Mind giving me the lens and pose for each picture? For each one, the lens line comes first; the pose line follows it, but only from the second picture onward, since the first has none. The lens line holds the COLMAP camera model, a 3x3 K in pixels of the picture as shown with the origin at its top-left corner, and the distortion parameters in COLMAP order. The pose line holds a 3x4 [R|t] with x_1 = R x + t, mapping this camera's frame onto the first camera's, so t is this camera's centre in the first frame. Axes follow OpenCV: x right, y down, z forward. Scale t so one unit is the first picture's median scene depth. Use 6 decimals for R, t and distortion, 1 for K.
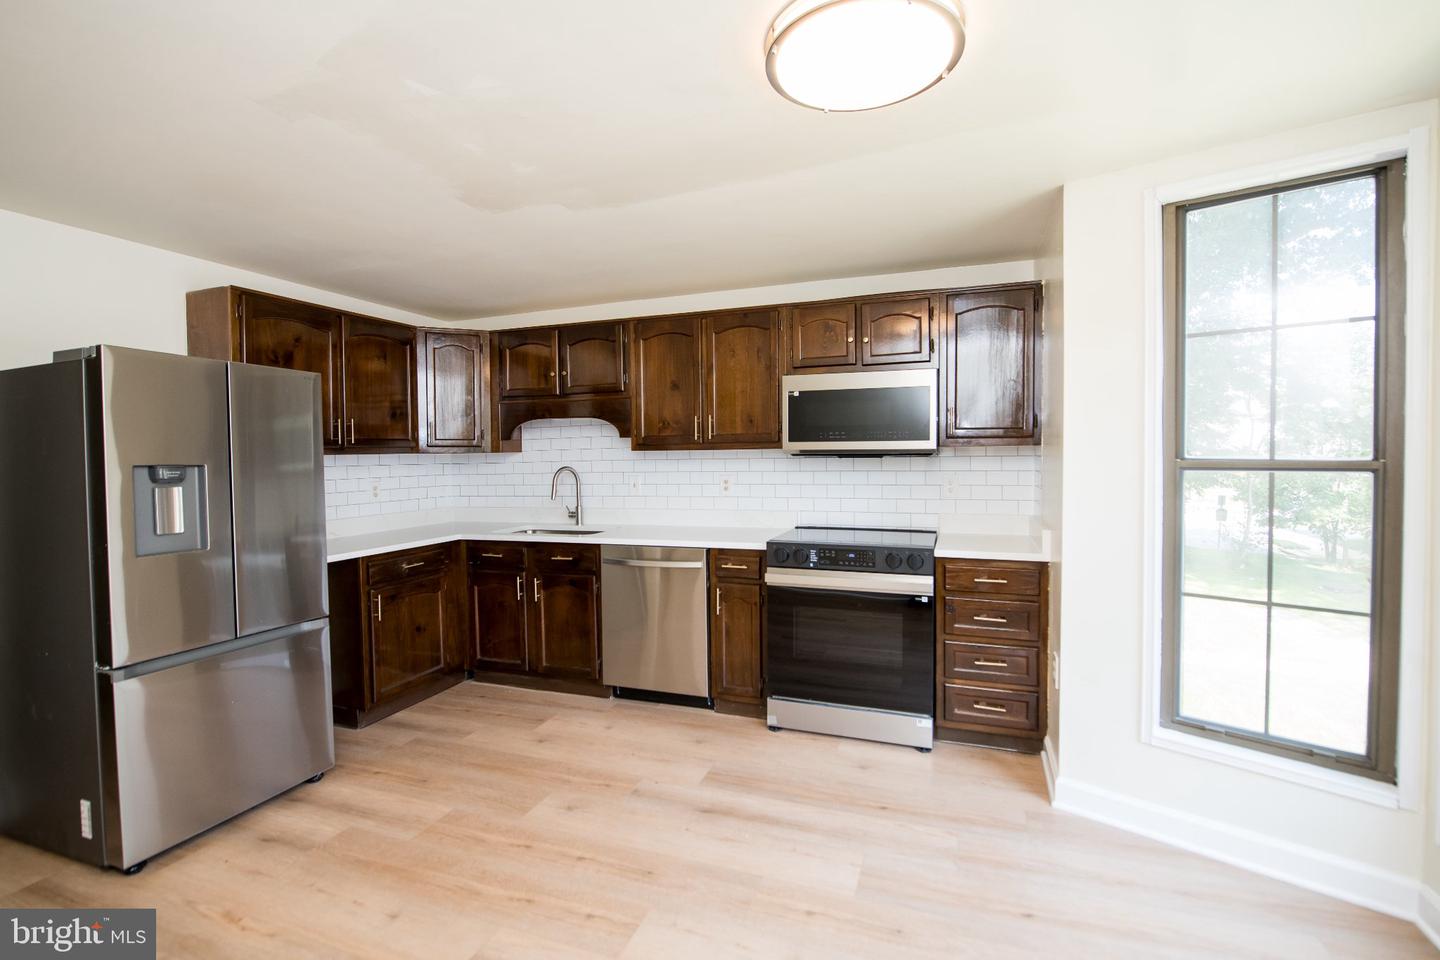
lens RADIAL K [[653.7, 0, 720.9], [0, 653.7, 475.6], [0, 0, 1]] dist [-0.007351, -0.002955]
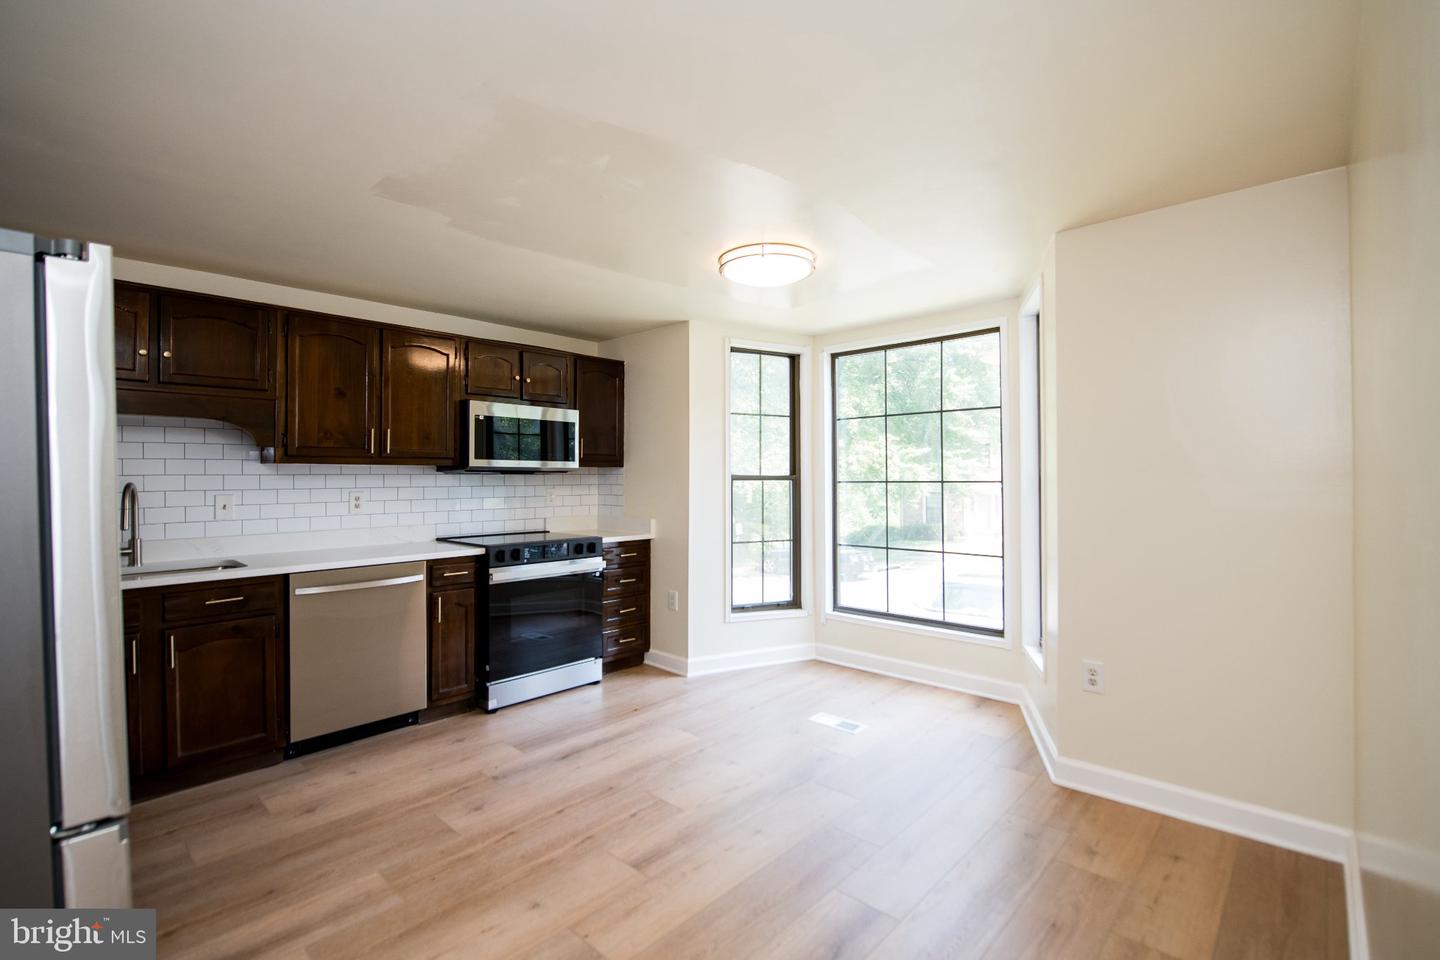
lens RADIAL K [[653.7, 0, 718.6], [0, 653.7, 478.3], [0, 0, 1]] dist [-0.007351, -0.002955]
pose [[0.390638, 0.007978, 0.920510, -0.863739], [0.029027, 0.999358, -0.020980, 0.019228], [-0.920087, 0.034915, 0.390156, 0.194896]]
